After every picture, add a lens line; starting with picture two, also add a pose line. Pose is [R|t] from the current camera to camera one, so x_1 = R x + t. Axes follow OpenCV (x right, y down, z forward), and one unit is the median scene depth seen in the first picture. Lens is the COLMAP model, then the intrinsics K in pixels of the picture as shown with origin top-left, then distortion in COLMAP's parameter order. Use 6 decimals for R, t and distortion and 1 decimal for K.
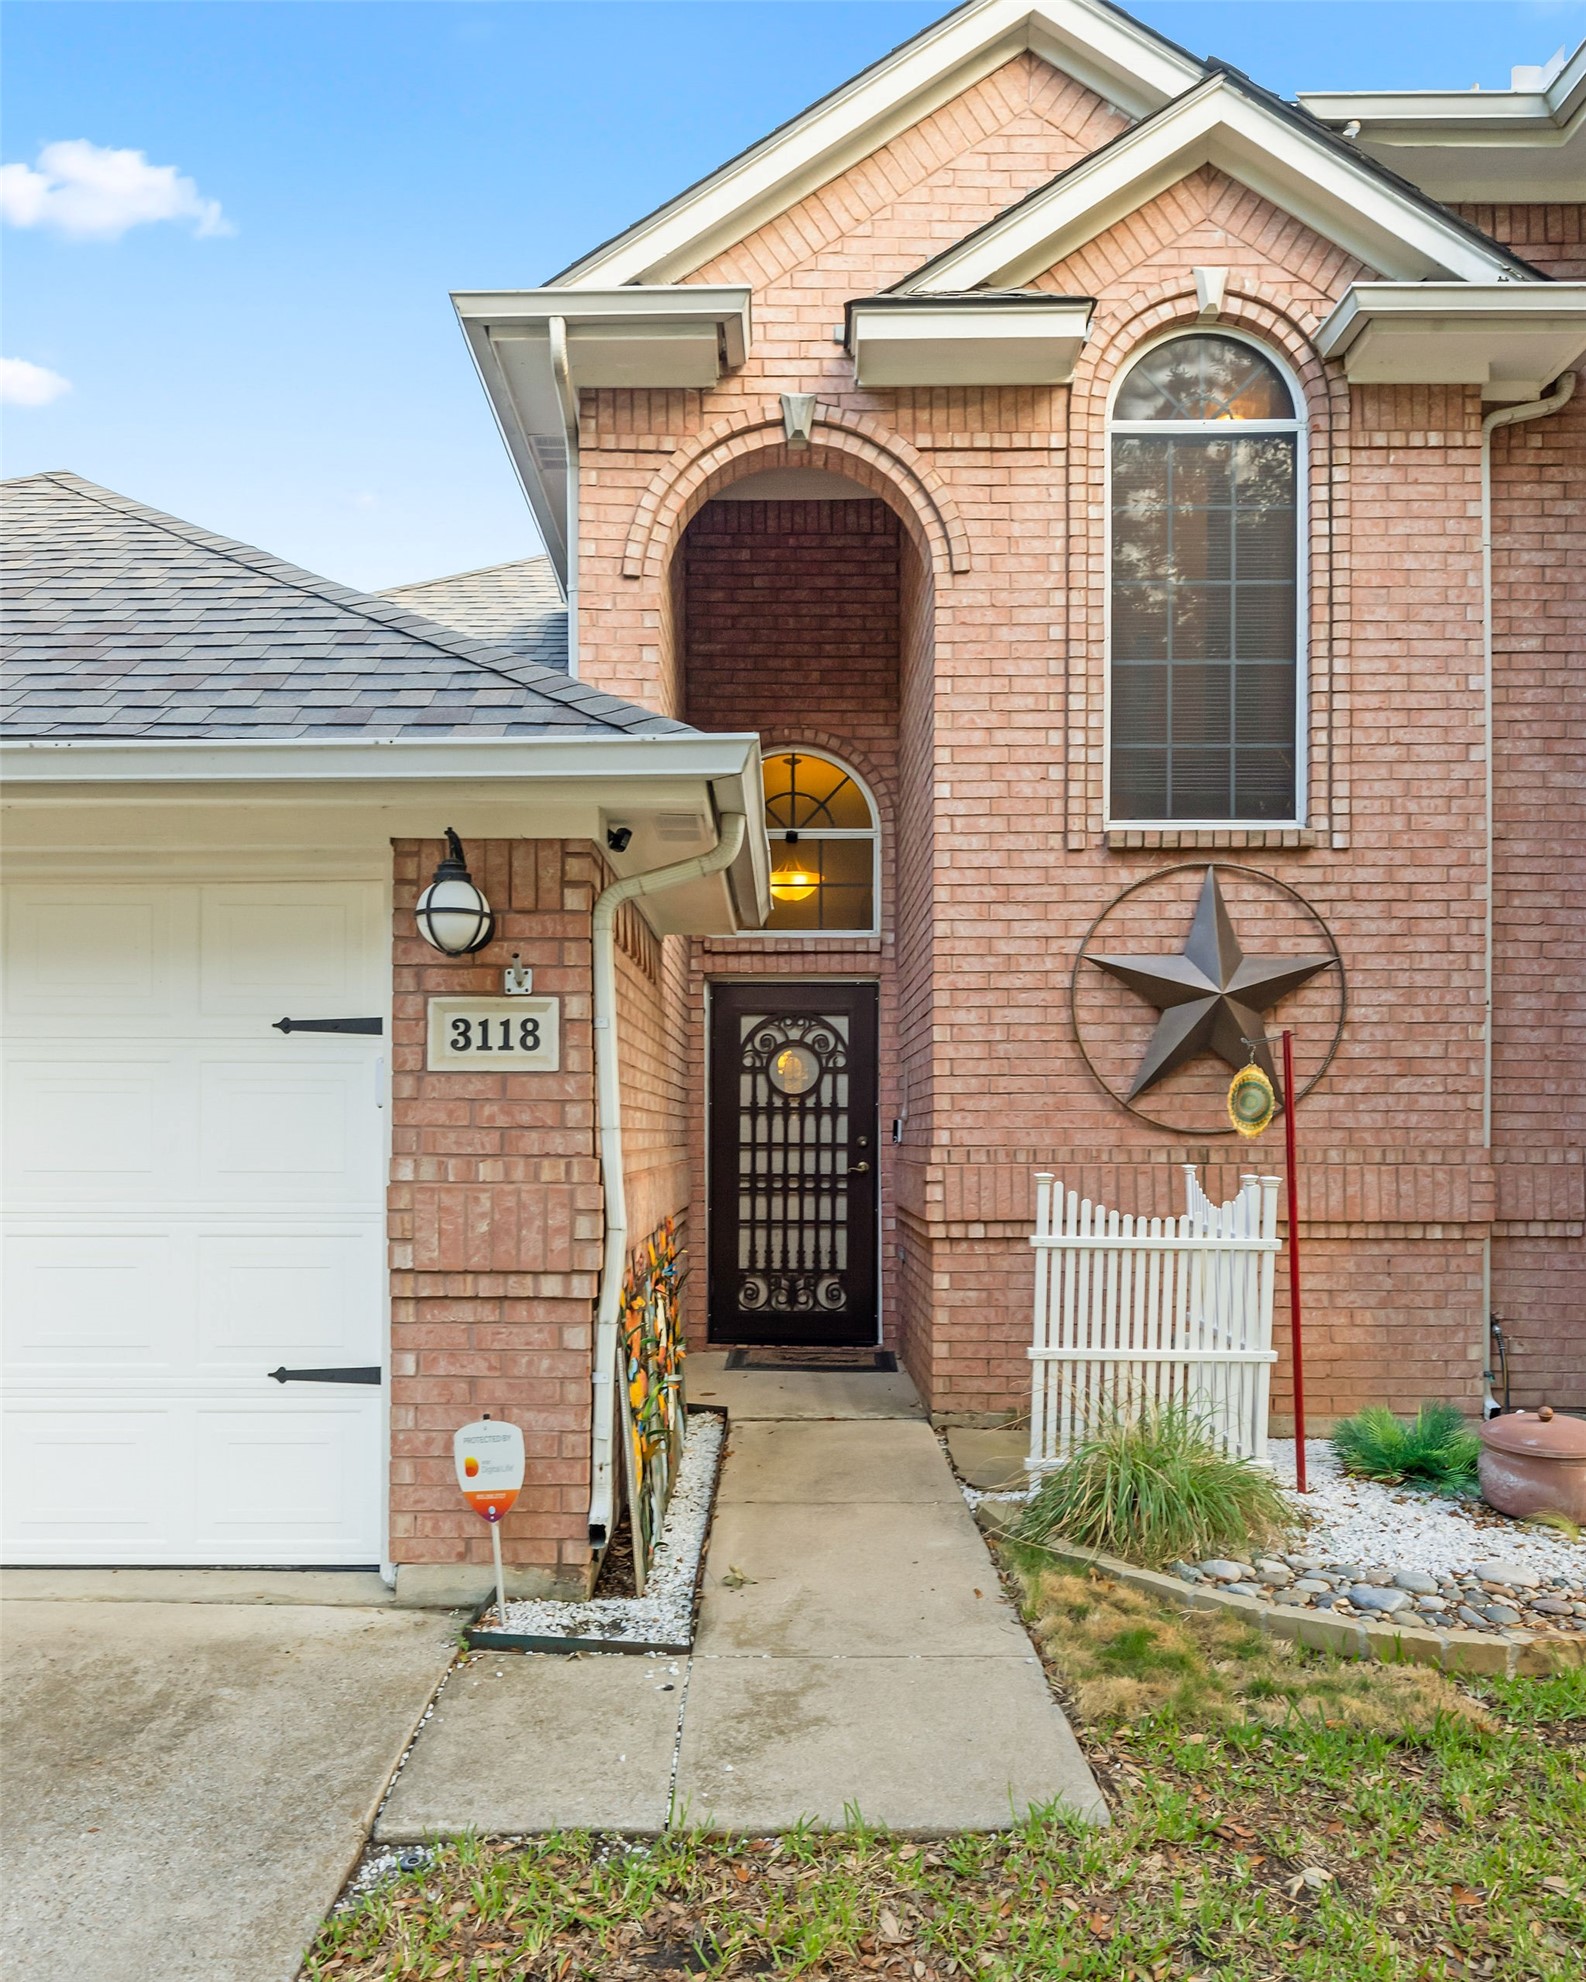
lens RADIAL K [[1521.8, 0, 743.8], [0, 1521.8, 1055.9], [0, 0, 1]] dist [0.010748, -0.025625]
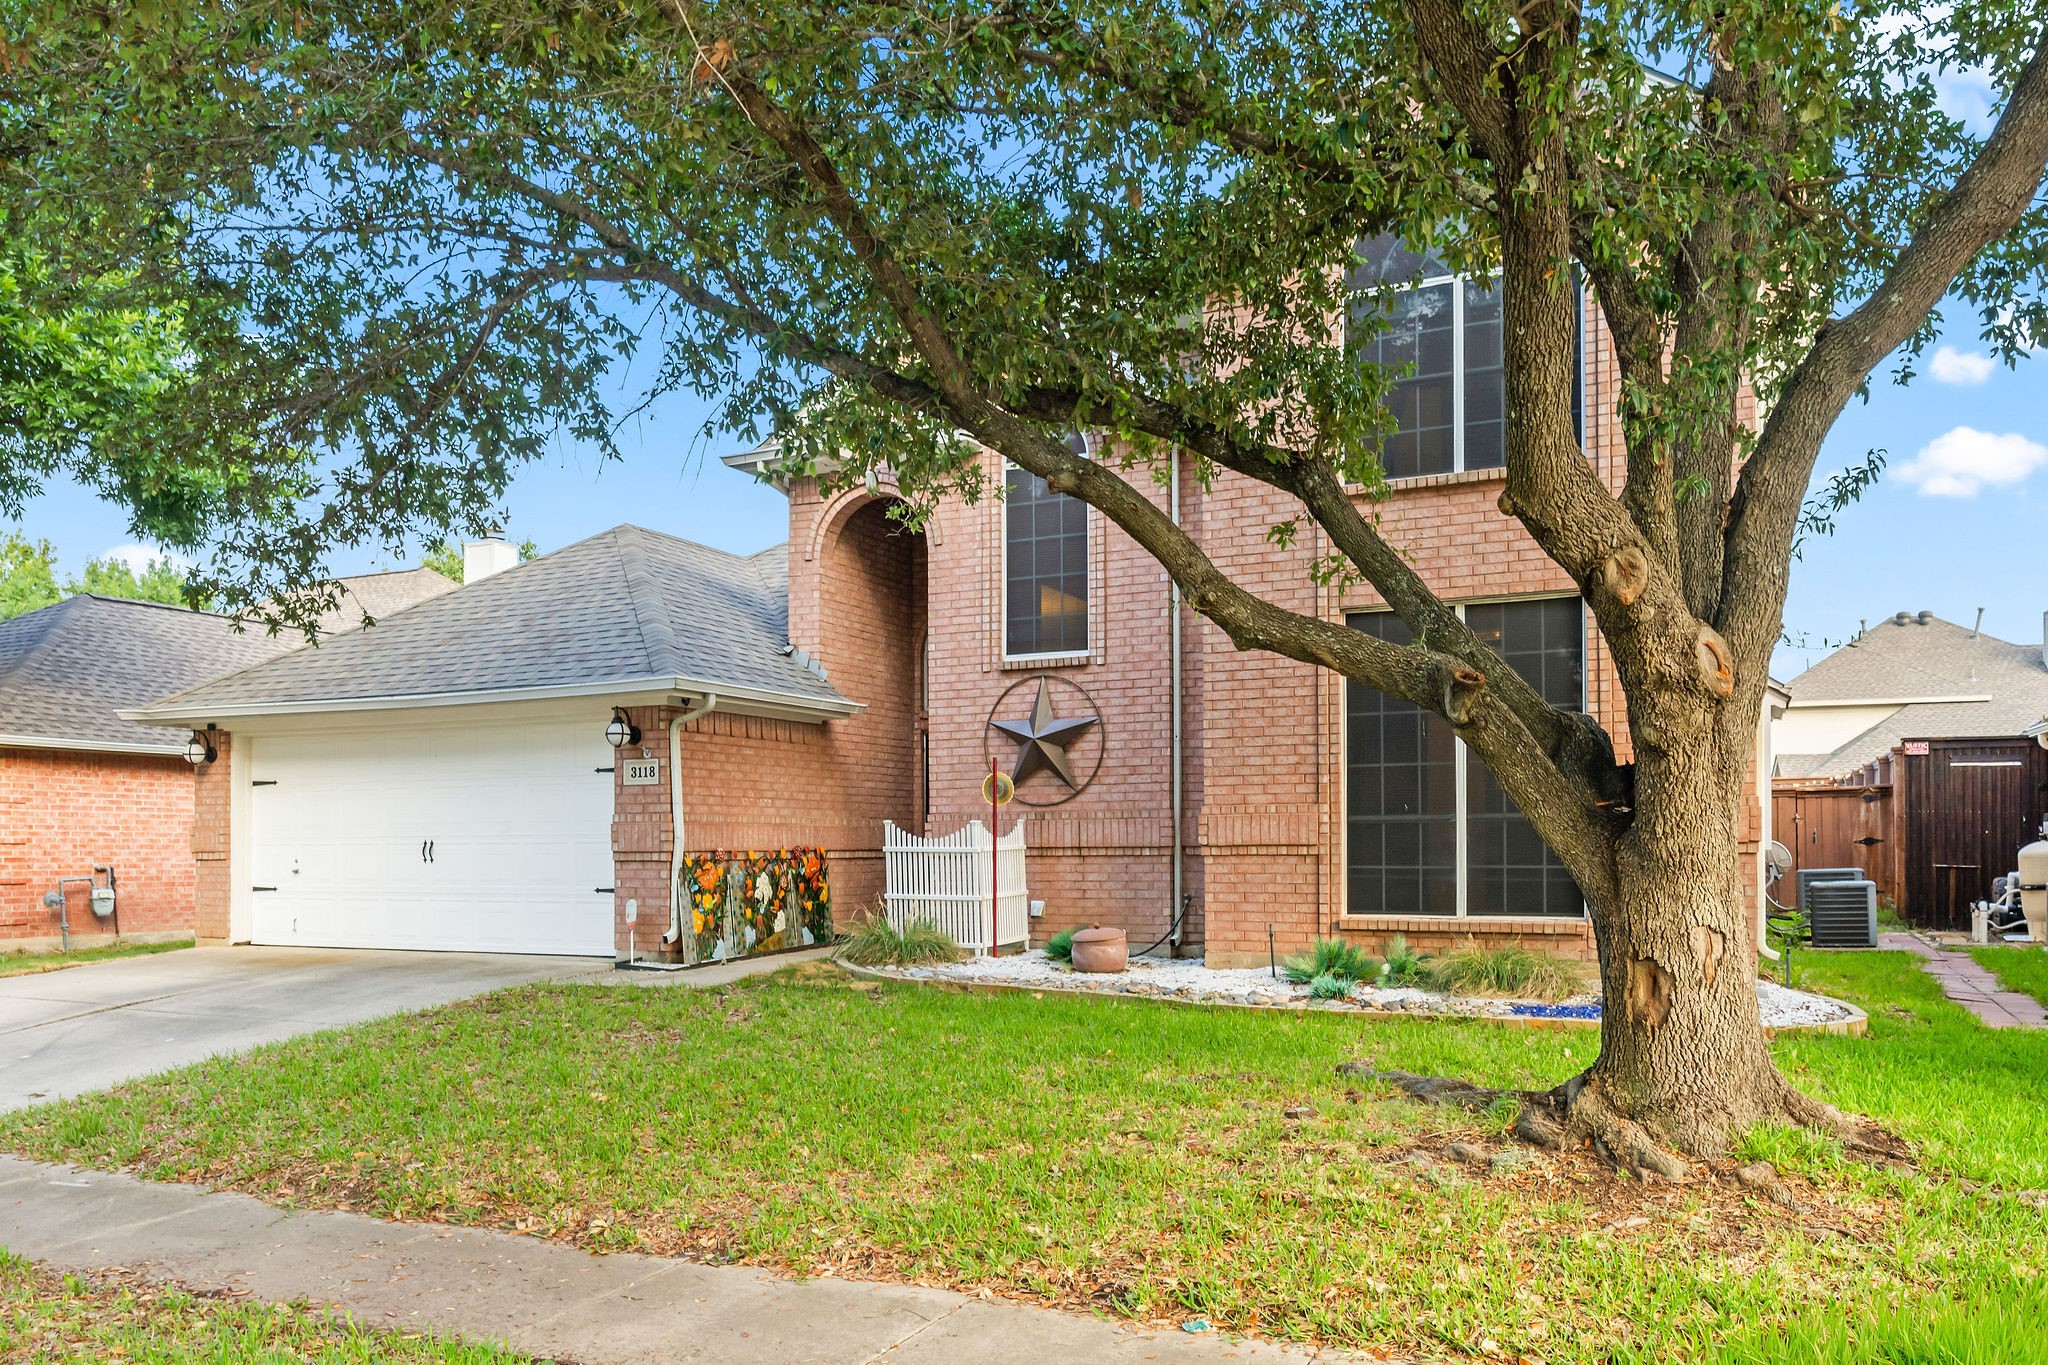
lens RADIAL K [[1529.4, 0, 962.2], [0, 1529.4, 702.6], [0, 0, 1]] dist [0.003212, 0.000678]
pose [[0.897322, -0.049195, -0.438626, 1.114643], [0.030227, 0.998285, -0.050127, 0.012363], [0.440340, 0.031721, 0.897271, -0.914105]]
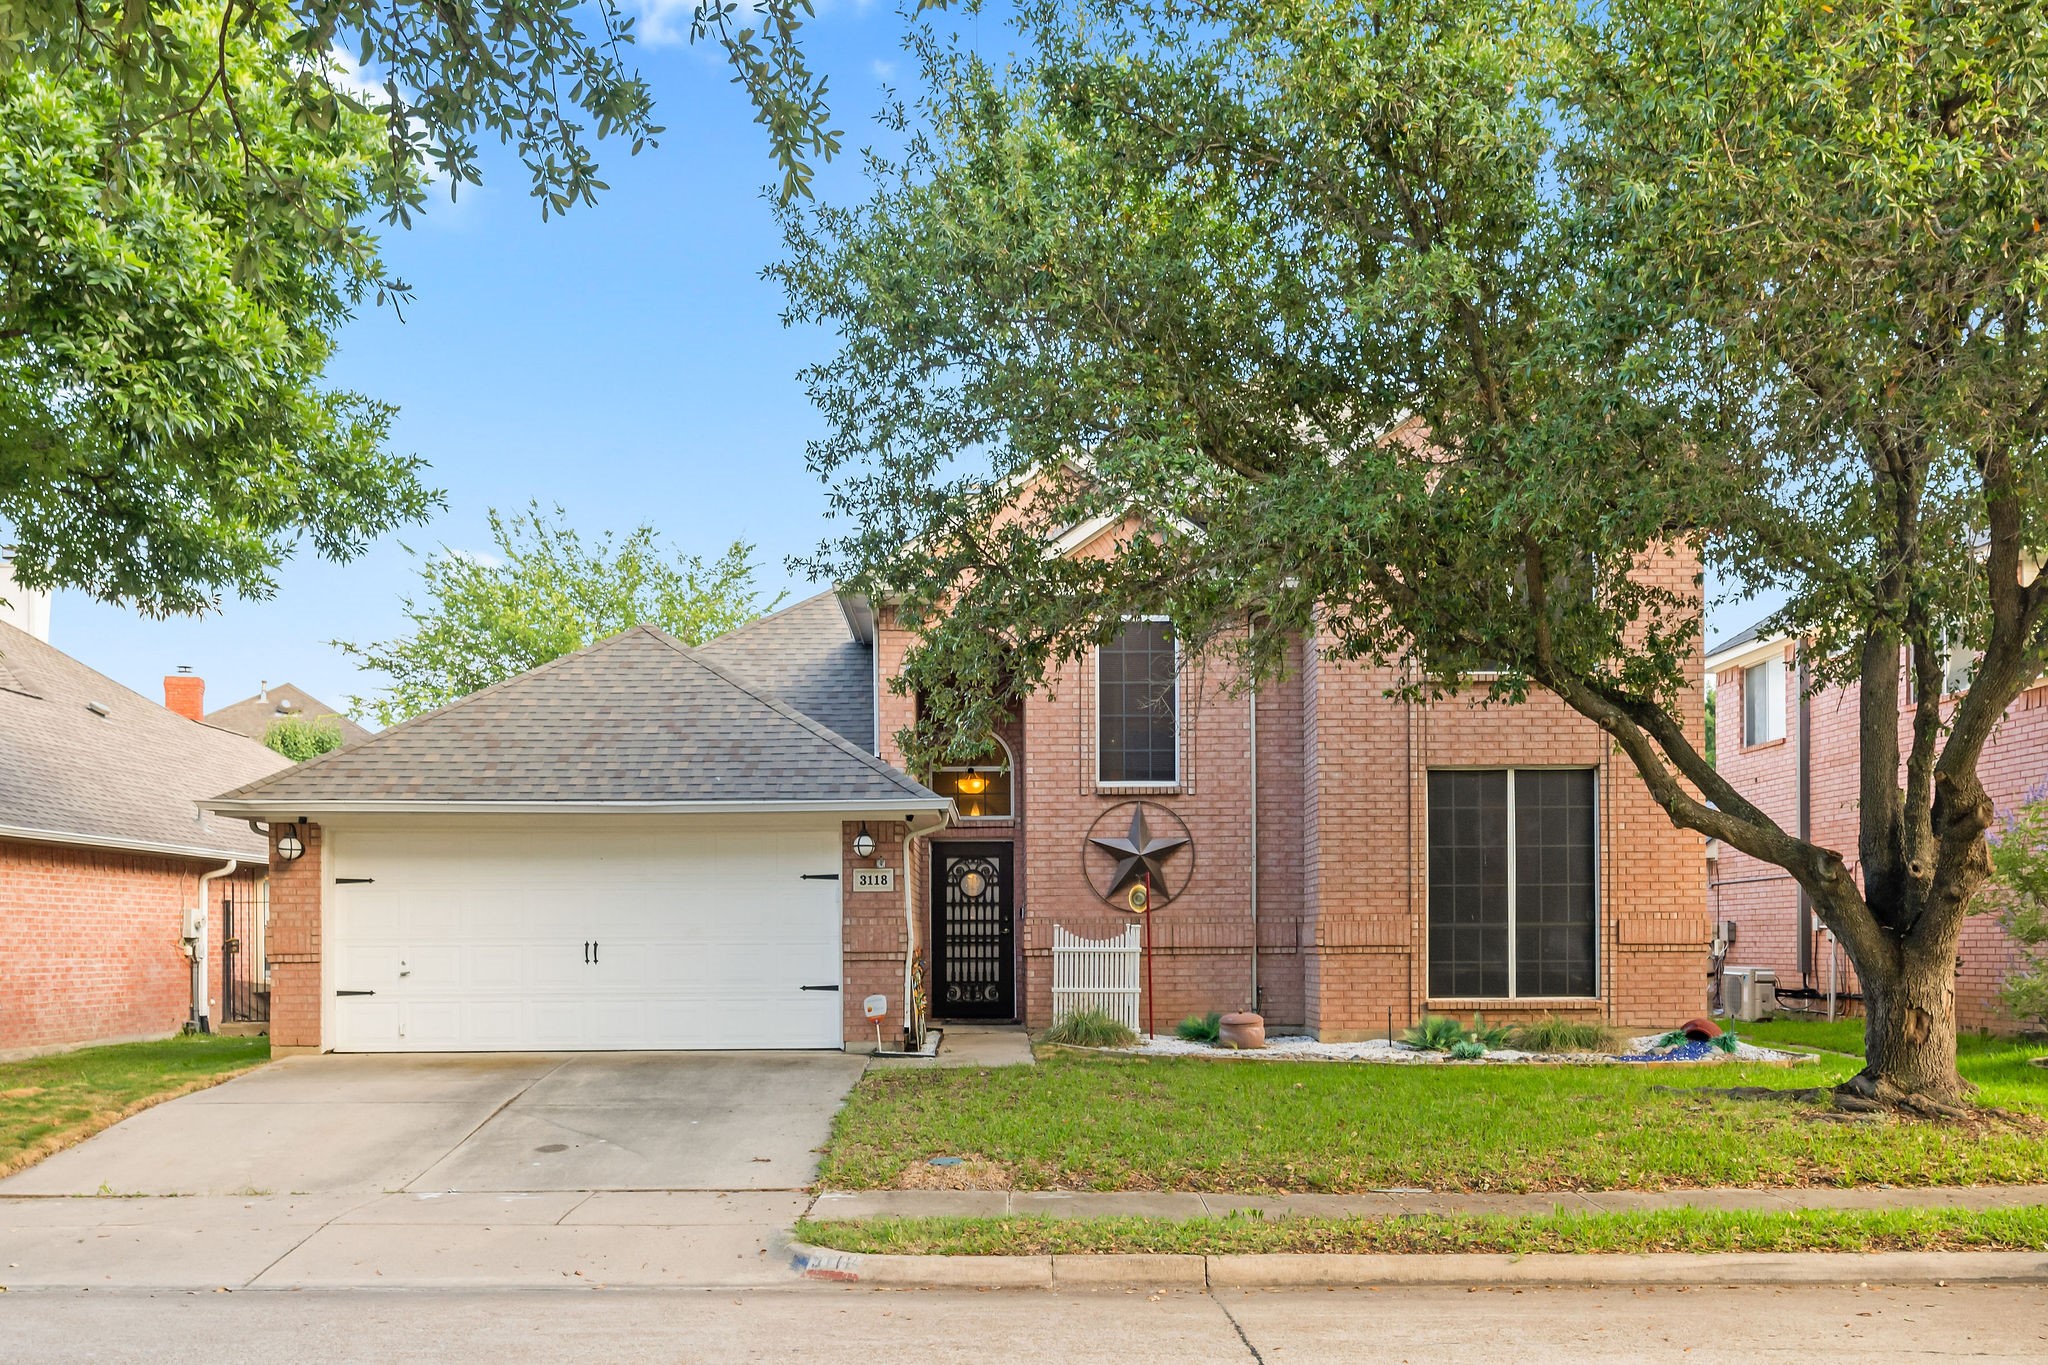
lens RADIAL K [[1897.5, 0, 973.1], [0, 1897.5, 691.1], [0, 0, 1]] dist [0.004767, -0.000133]
pose [[0.999847, -0.006671, 0.016174, -0.008212], [0.007931, 0.996830, -0.079160, -0.062031], [-0.015595, 0.079276, 0.996731, -2.039042]]
